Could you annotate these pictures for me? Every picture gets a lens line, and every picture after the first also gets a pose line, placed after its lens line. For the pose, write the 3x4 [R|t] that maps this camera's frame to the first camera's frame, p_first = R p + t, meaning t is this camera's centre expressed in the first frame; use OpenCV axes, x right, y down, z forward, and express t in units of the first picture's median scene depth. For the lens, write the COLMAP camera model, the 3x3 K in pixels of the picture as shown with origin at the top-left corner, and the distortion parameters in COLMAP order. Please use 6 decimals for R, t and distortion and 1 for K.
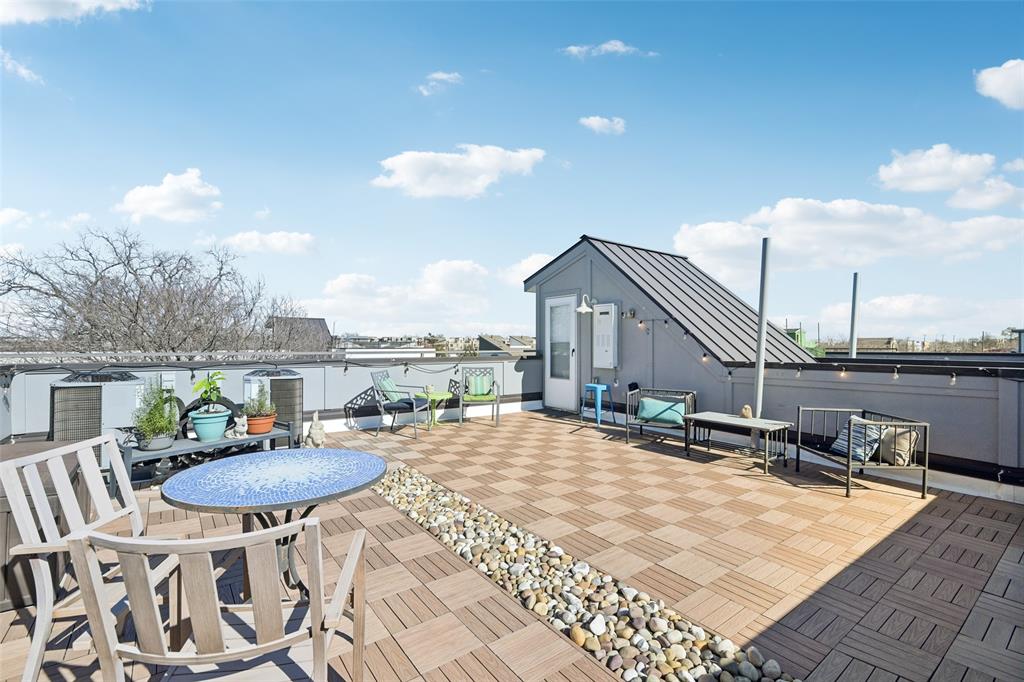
lens RADIAL K [[453.6, 0, 515.5], [0, 453.6, 346.0], [0, 0, 1]] dist [0.000681, -0.000687]
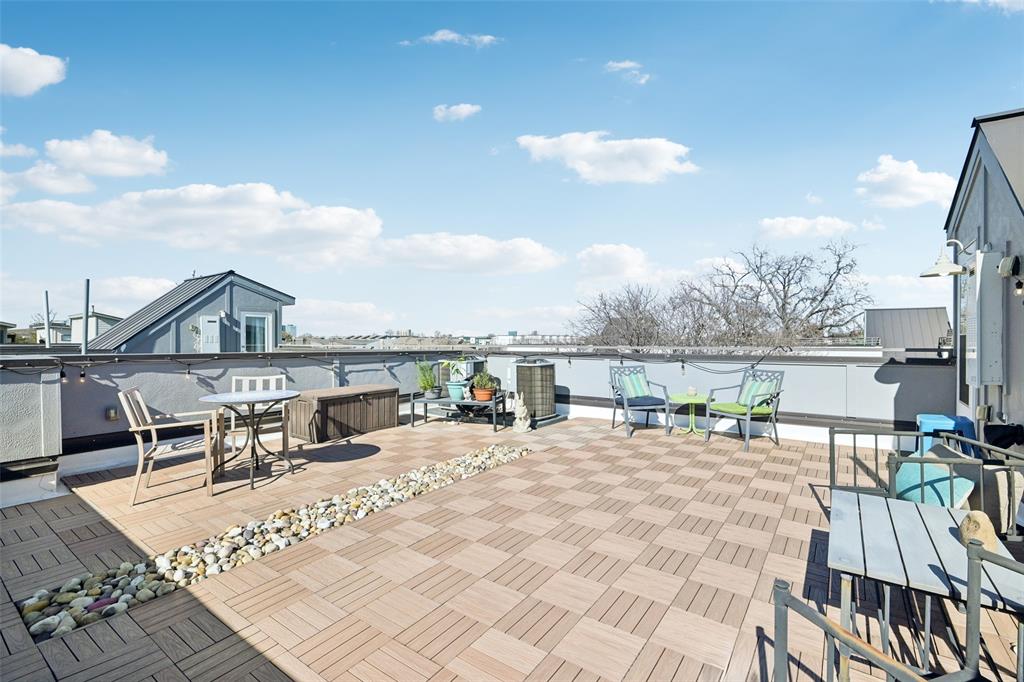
lens RADIAL K [[453.6, 0, 515.5], [0, 453.6, 346.0], [0, 0, 1]] dist [0.000681, -0.000687]
pose [[0.304130, 0.007869, -0.952598, 0.445927], [0.000013, 0.999966, 0.008265, 0.001239], [0.952630, -0.002525, 0.304120, 0.342856]]
